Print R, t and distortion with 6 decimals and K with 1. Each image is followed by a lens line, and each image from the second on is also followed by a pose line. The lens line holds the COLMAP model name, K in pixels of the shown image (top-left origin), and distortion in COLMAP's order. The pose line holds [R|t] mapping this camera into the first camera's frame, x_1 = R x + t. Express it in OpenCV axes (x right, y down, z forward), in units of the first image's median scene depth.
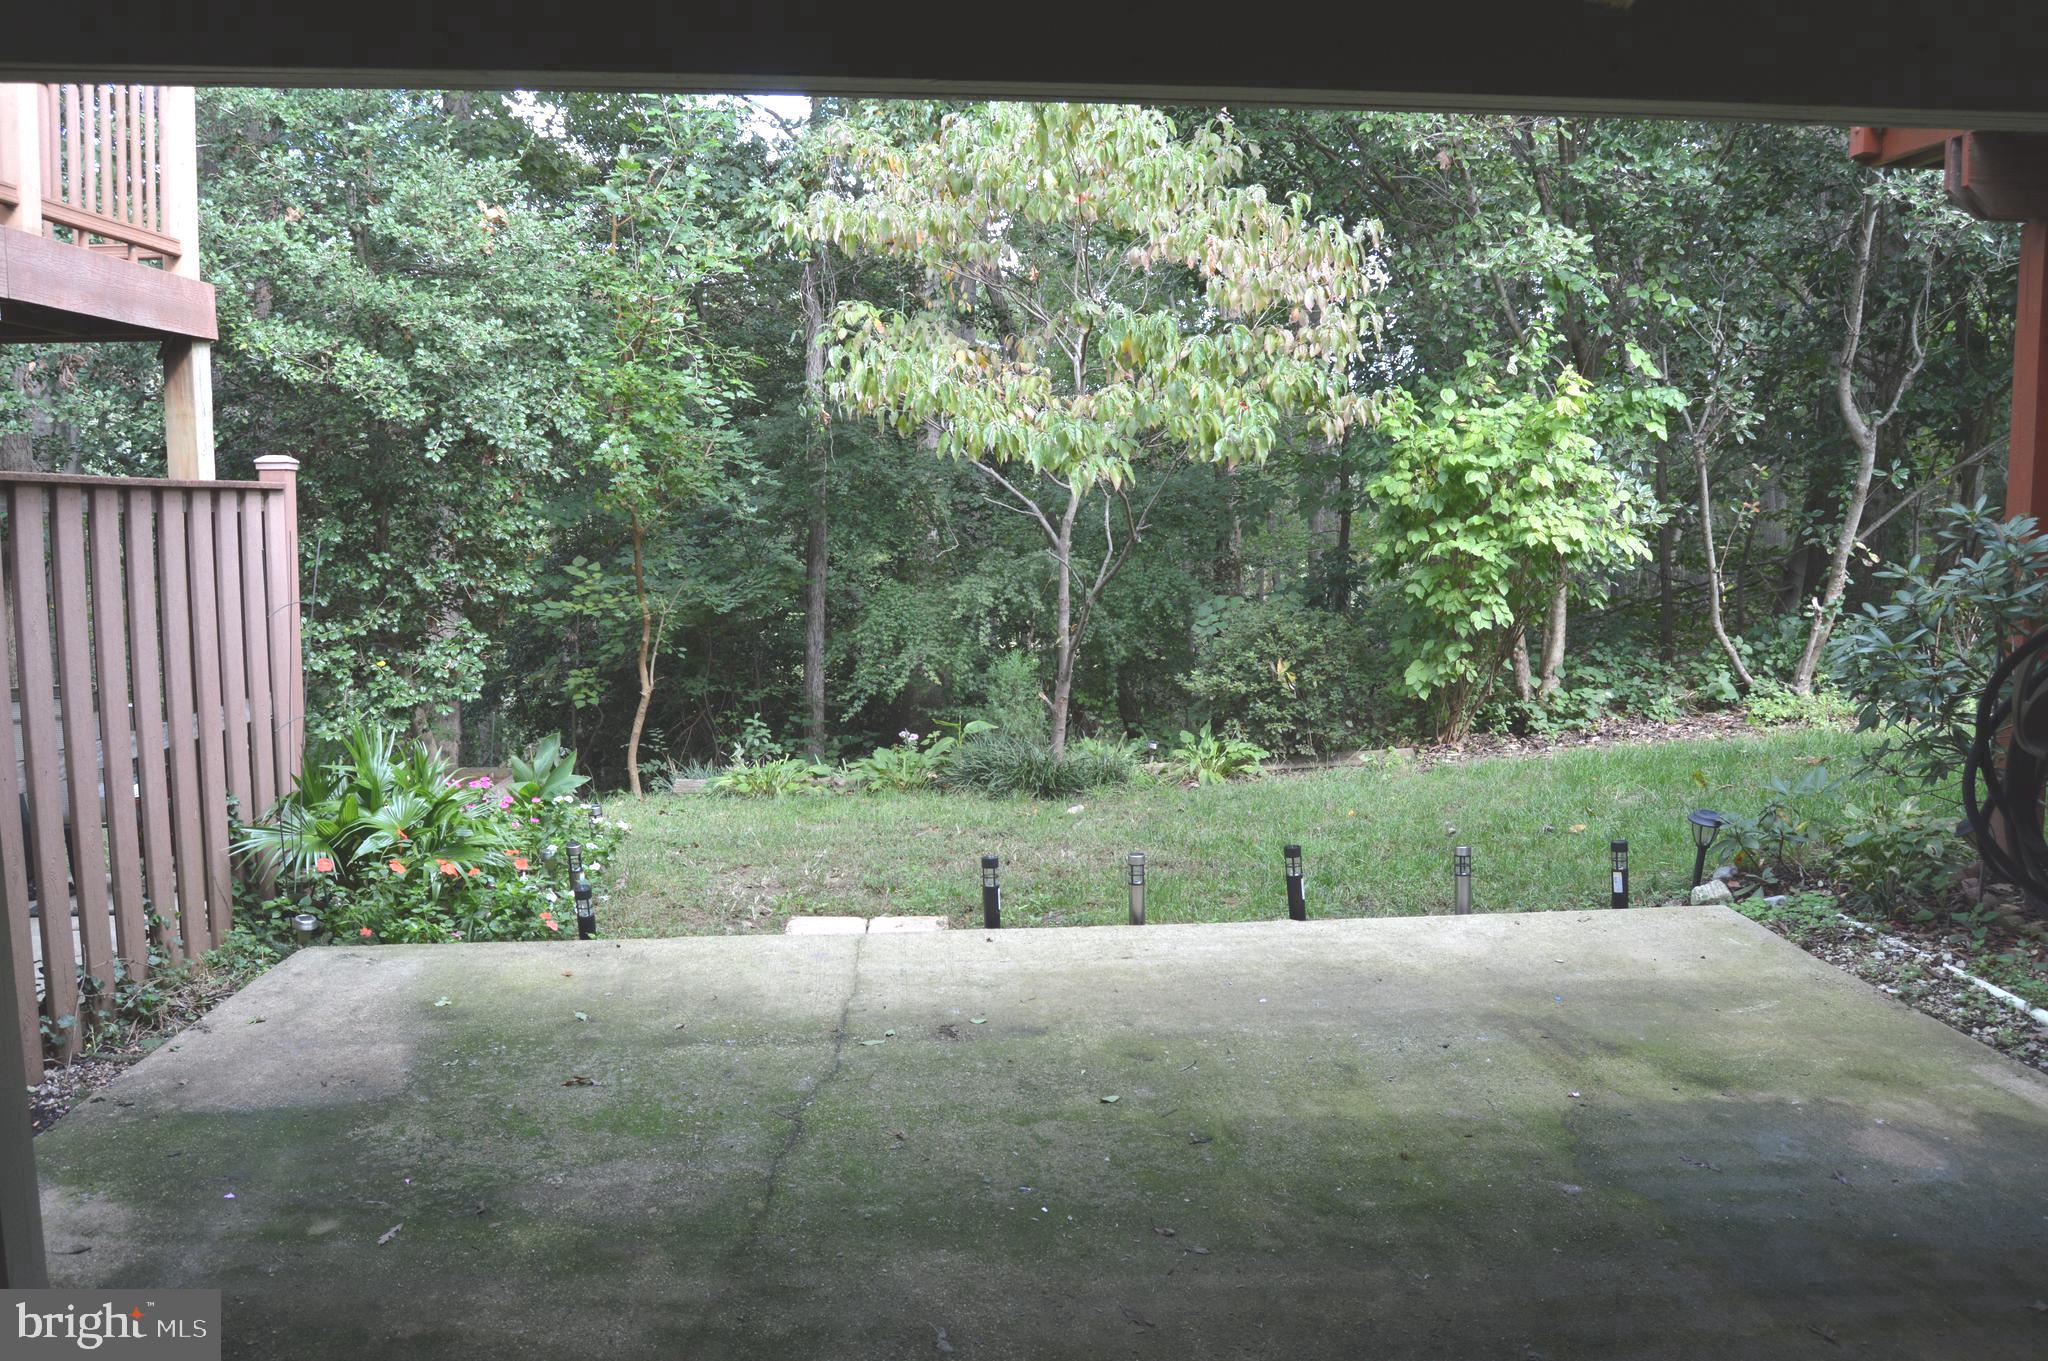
lens RADIAL K [[1647.1, 0, 1024.9], [0, 1647.1, 686.8], [0, 0, 1]] dist [-0.082007, 0.026991]
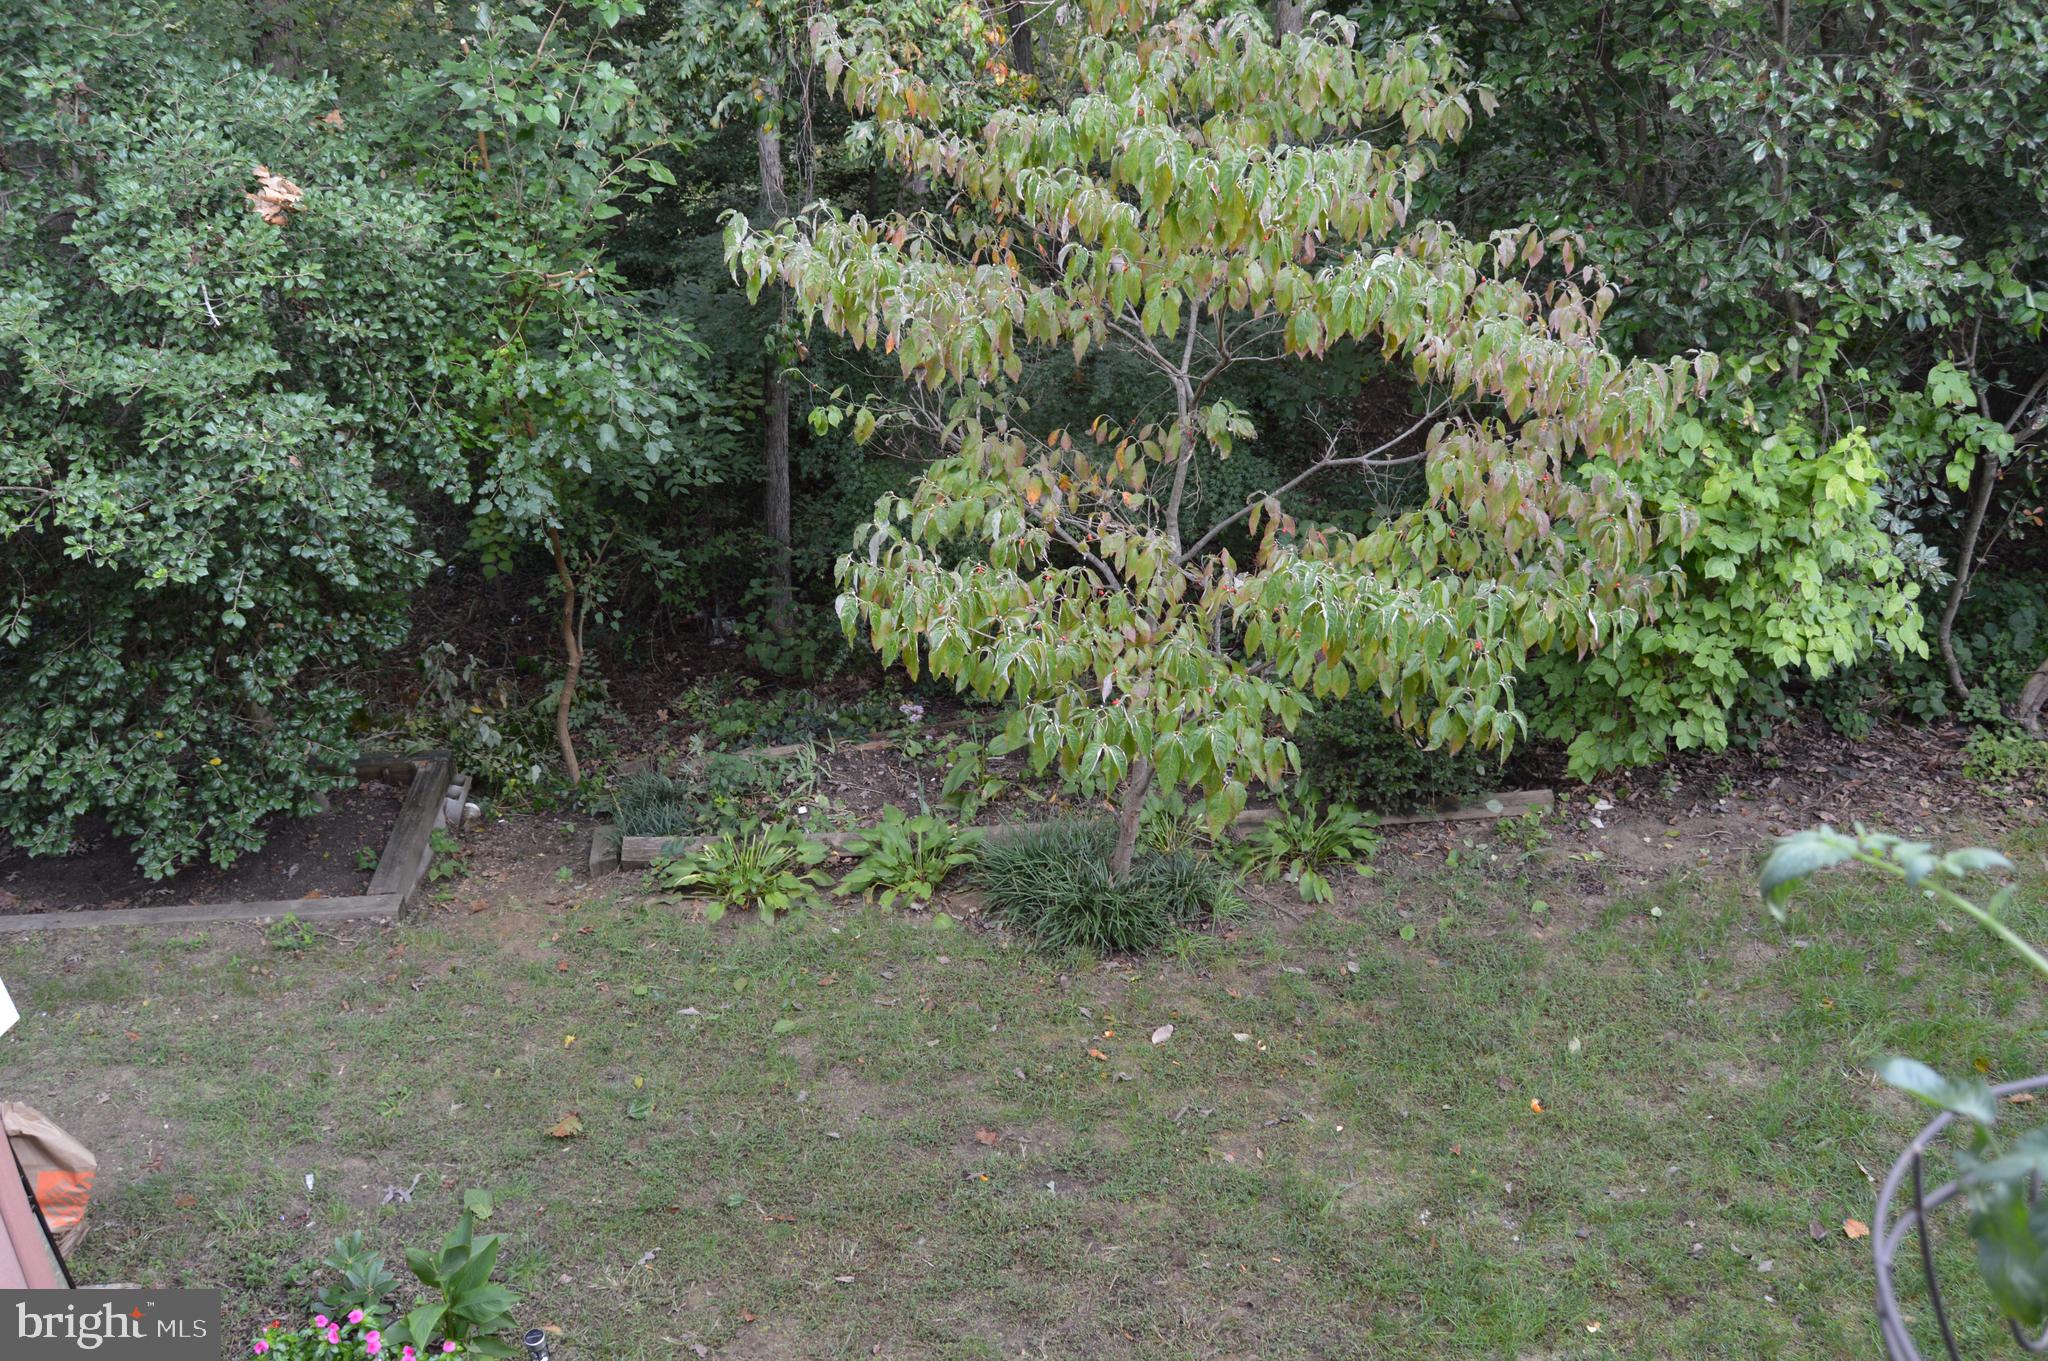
lens RADIAL K [[1647.1, 0, 1021.4], [0, 1647.1, 677.3], [0, 0, 1]] dist [-0.082007, 0.026991]
pose [[0.998580, -0.003478, 0.053155, -0.073230], [-0.018341, 0.914402, 0.404393, -0.366798], [-0.050011, -0.404794, 0.913039, 0.332354]]
